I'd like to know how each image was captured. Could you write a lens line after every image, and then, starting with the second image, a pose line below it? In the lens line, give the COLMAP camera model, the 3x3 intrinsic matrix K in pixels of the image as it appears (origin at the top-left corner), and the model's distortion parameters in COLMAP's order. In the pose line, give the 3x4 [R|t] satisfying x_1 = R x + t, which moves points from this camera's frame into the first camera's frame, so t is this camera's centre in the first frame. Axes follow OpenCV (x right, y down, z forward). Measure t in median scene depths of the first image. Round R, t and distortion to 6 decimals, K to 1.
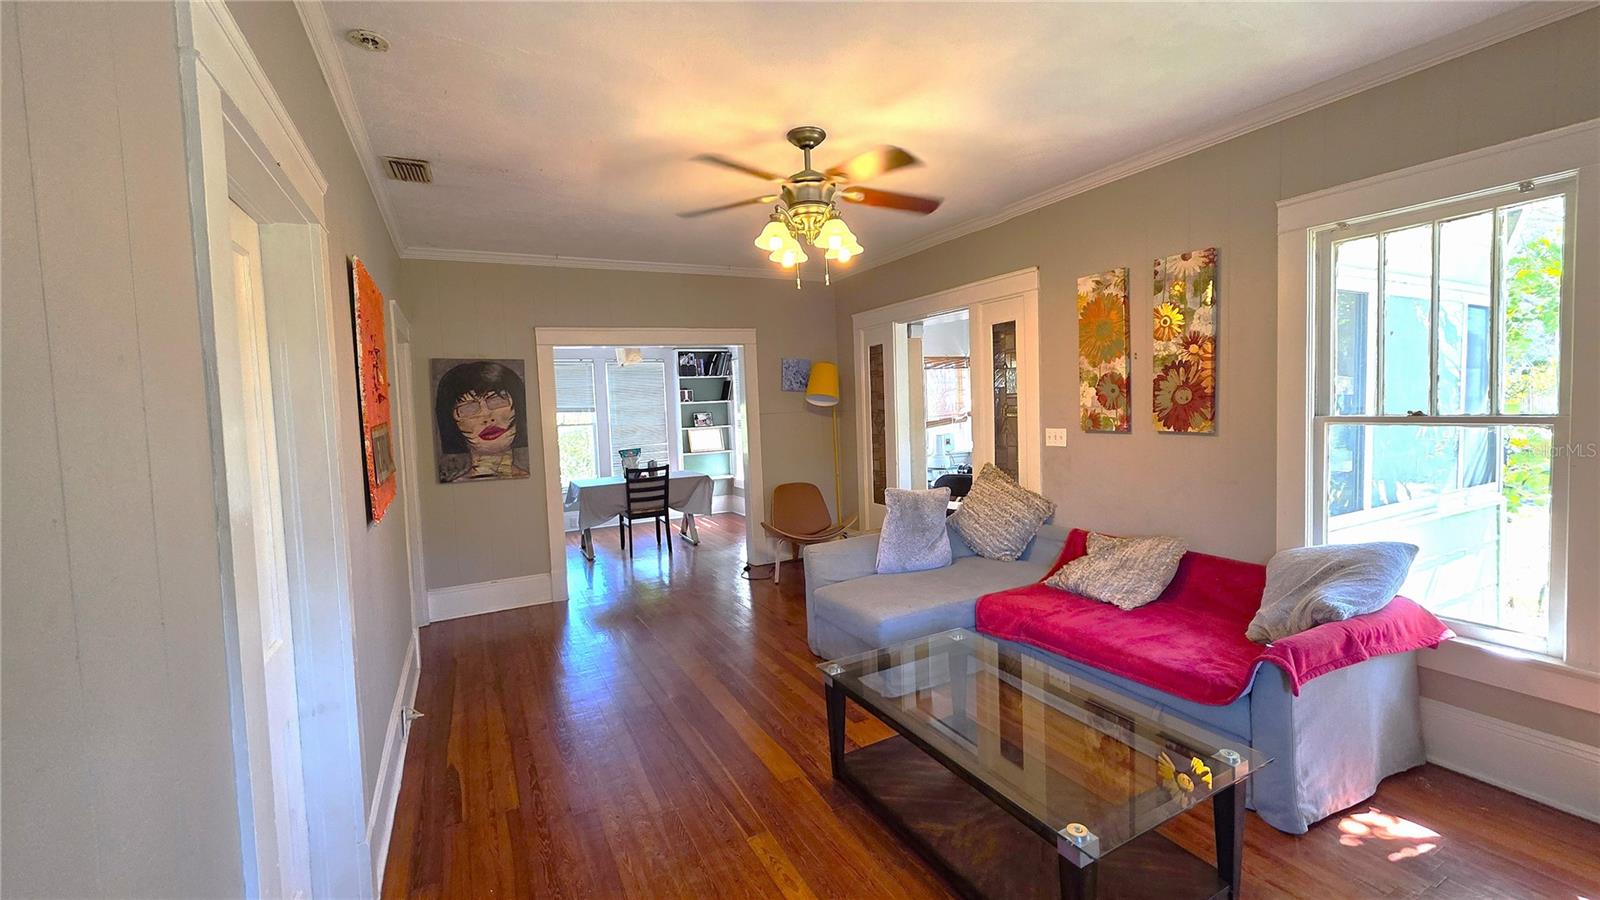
lens RADIAL K [[637.9, 0, 813.9], [0, 637.9, 438.3], [0, 0, 1]] dist [0.007196, -0.001560]
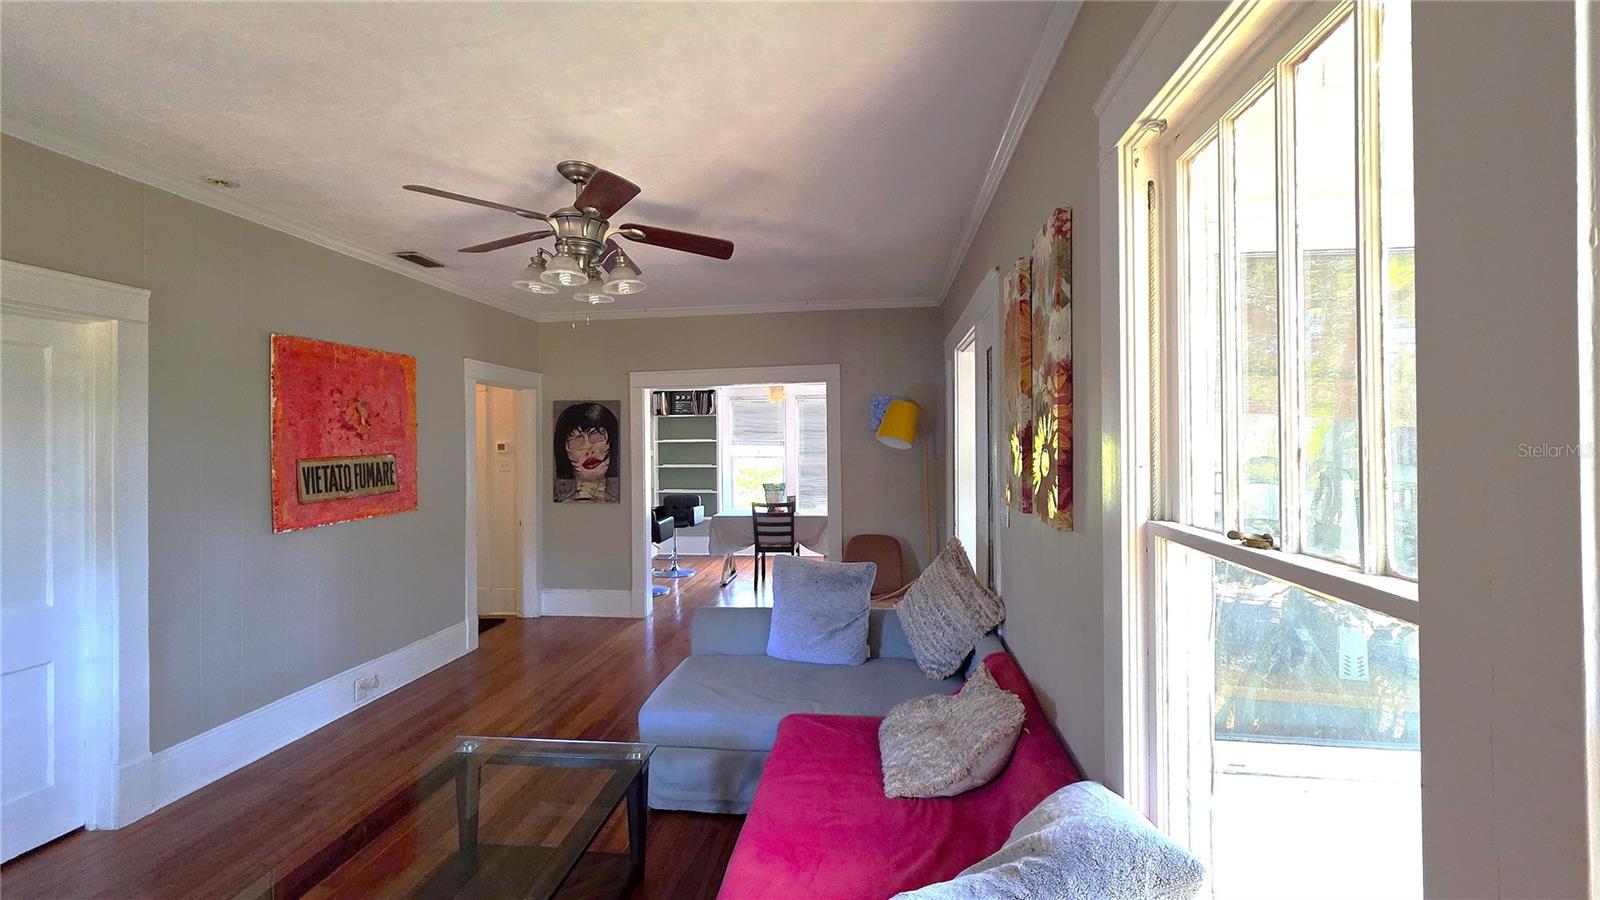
lens RADIAL K [[637.9, 0, 807.6], [0, 637.9, 440.8], [0, 0, 1]] dist [0.007196, -0.001560]
pose [[0.819345, 0.028543, -0.572590, 0.481515], [-0.053250, 0.998231, -0.026438, -0.038493], [0.570823, 0.052152, 0.819415, 0.256797]]
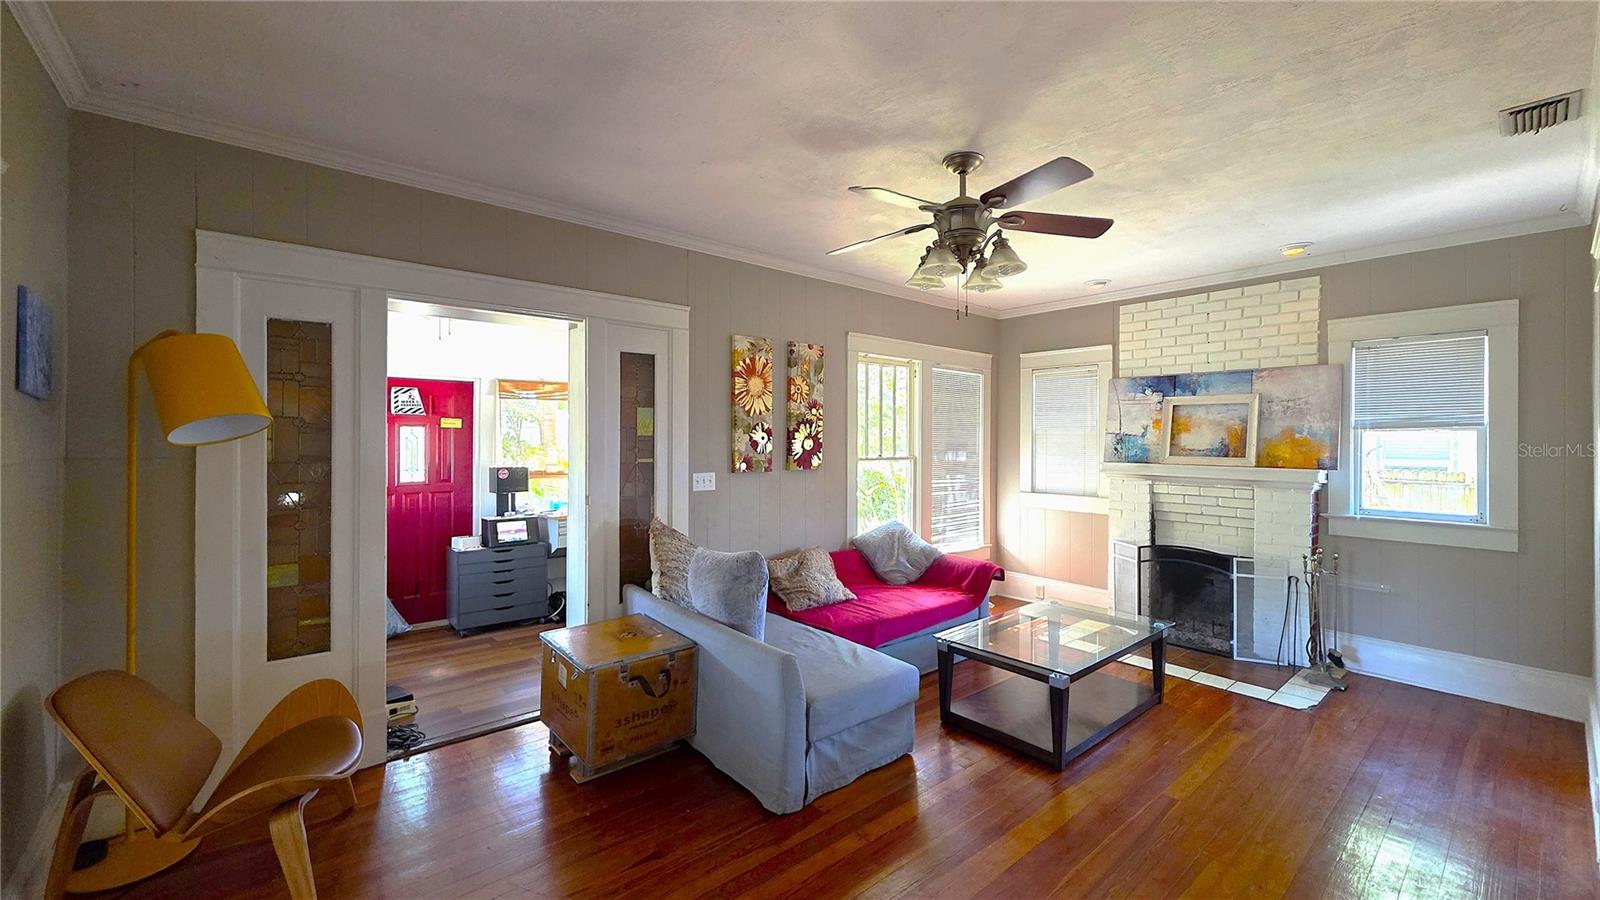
lens RADIAL K [[637.9, 0, 804.0], [0, 637.9, 439.0], [0, 0, 1]] dist [0.007196, -0.001560]
pose [[-0.207302, 0.035217, 0.977643, -0.517615], [0.056146, 0.998133, -0.024050, -0.028565], [-0.976664, 0.049905, -0.208892, 0.852689]]
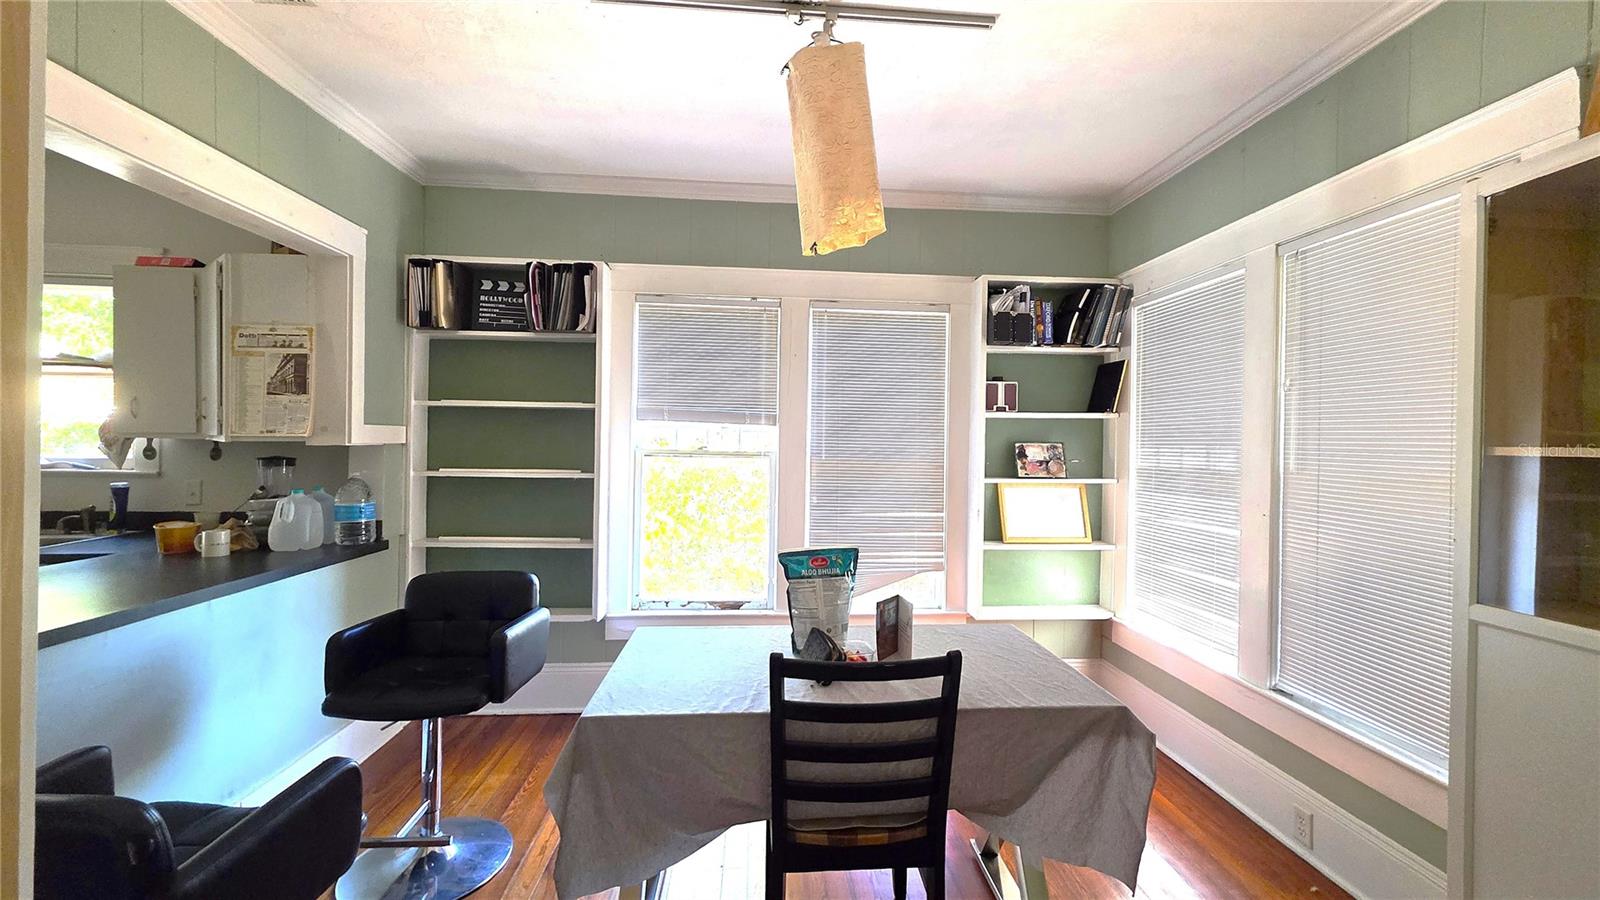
lens RADIAL K [[637.9, 0, 814.7], [0, 637.9, 443.4], [0, 0, 1]] dist [0.007196, -0.001560]
pose [[0.915034, 0.052001, -0.400011, -0.253659], [-0.071955, 0.996793, -0.035017, -0.027789], [0.396907, 0.060825, 0.915841, 1.036960]]
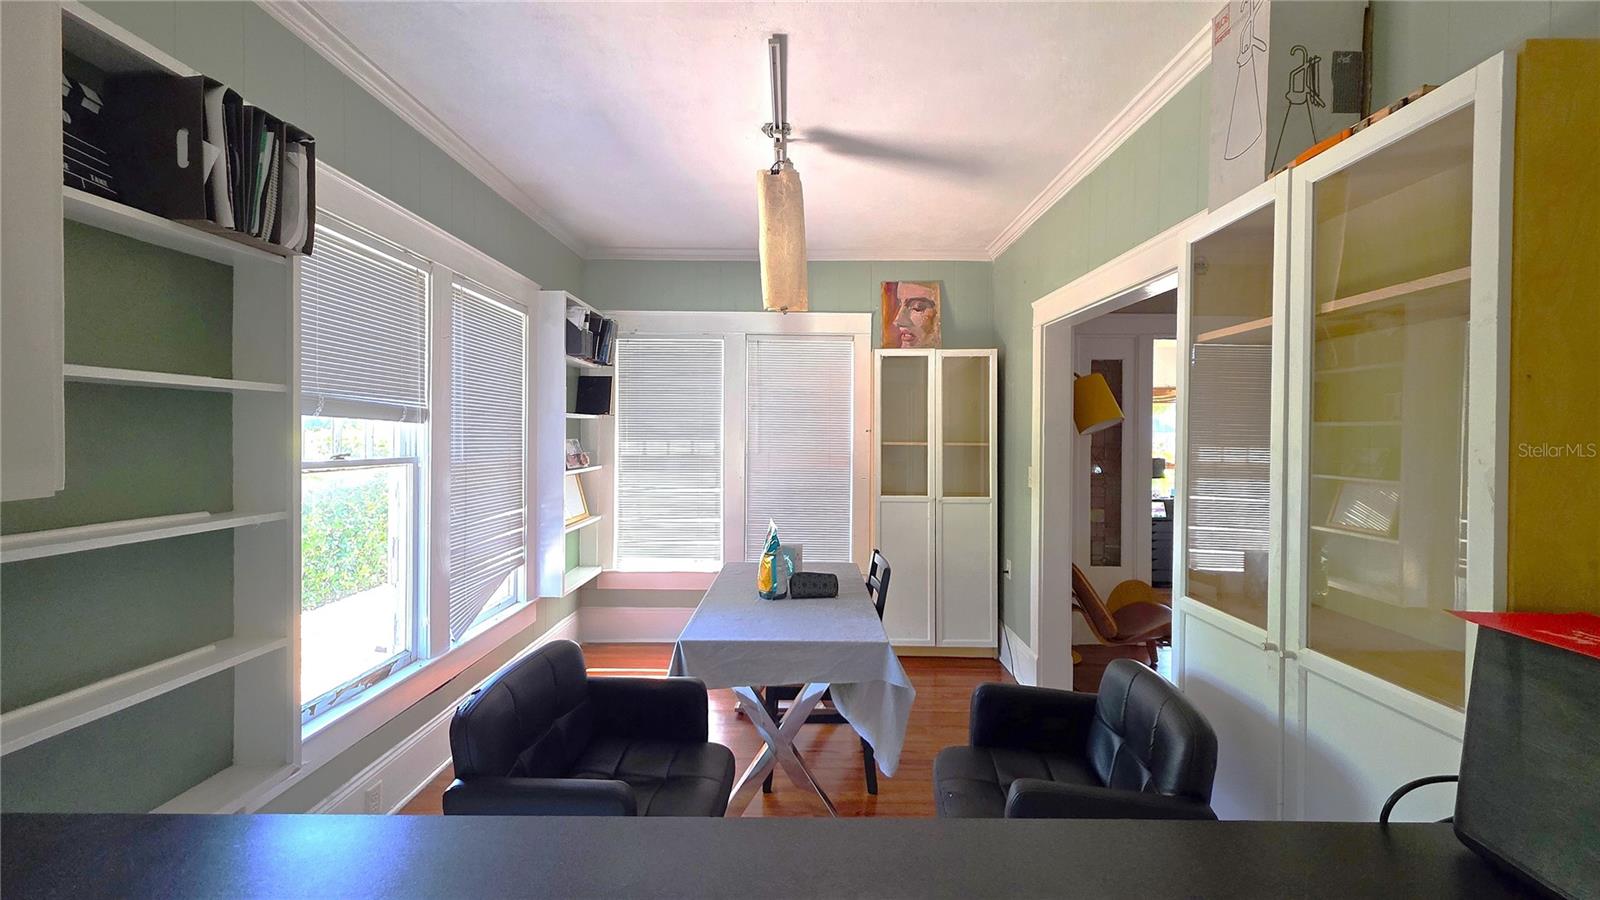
lens RADIAL K [[637.9, 0, 808.5], [0, 637.9, 439.7], [0, 0, 1]] dist [0.007196, -0.001560]
pose [[0.473693, 0.037208, 0.879904, -0.879464], [0.023252, 0.998230, -0.054729, -0.017221], [-0.880383, 0.046384, 0.471989, 1.109991]]
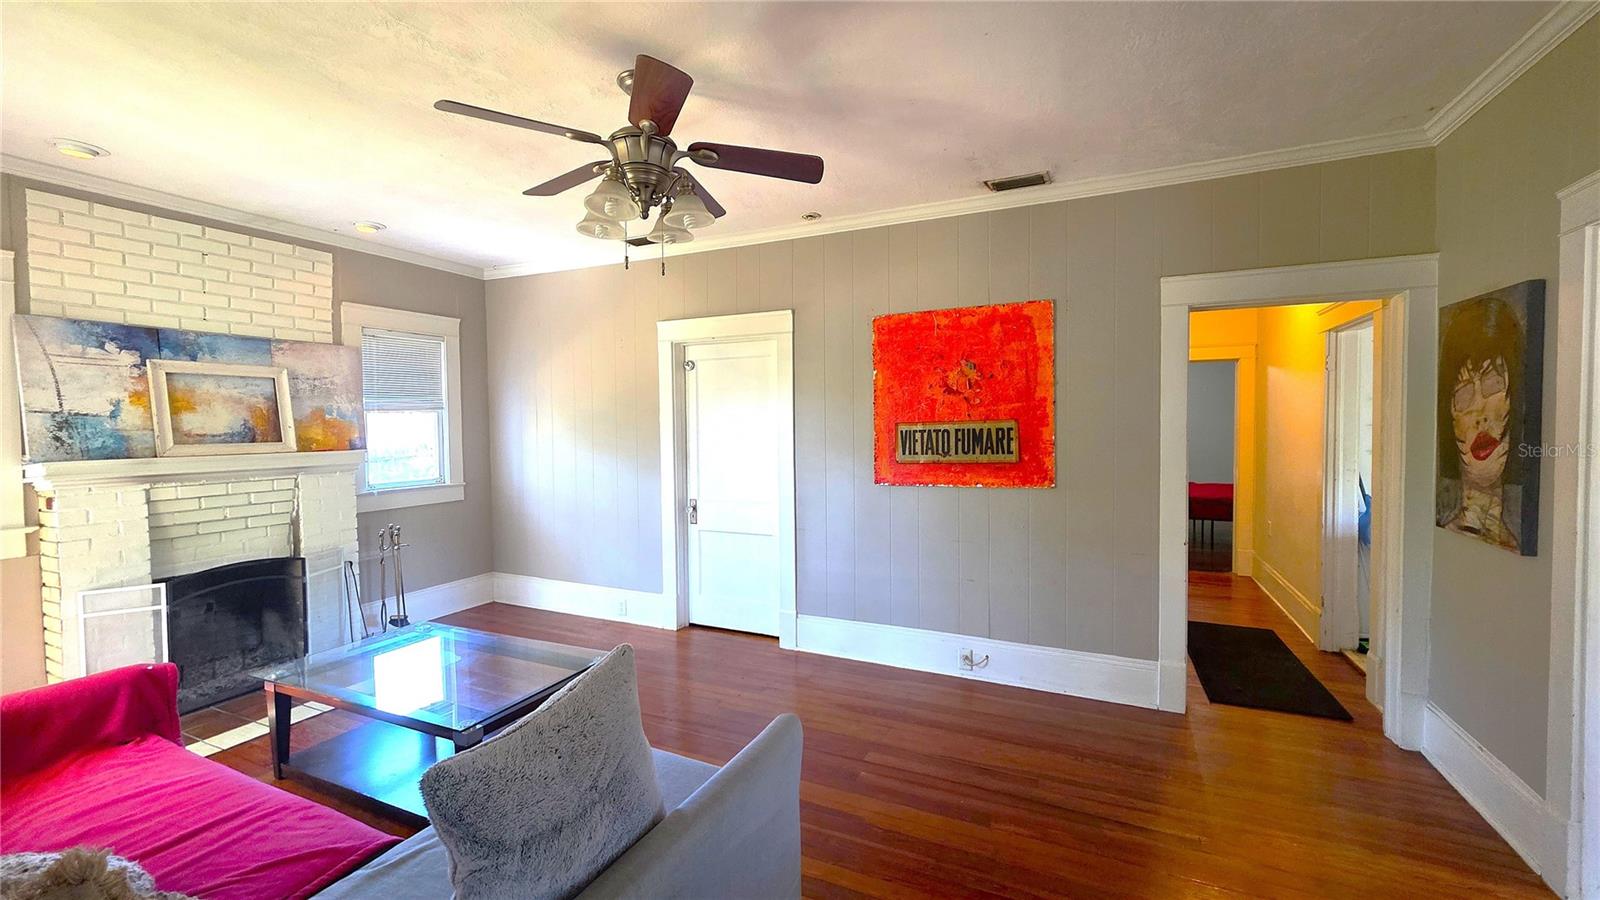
lens RADIAL K [[637.9, 0, 809.1], [0, 637.9, 441.6], [0, 0, 1]] dist [0.007196, -0.001560]
pose [[-0.798082, 0.062490, -0.599299, 0.192559], [0.005844, 0.995364, 0.096007, -0.060109], [0.602520, 0.073119, -0.794747, 1.054945]]
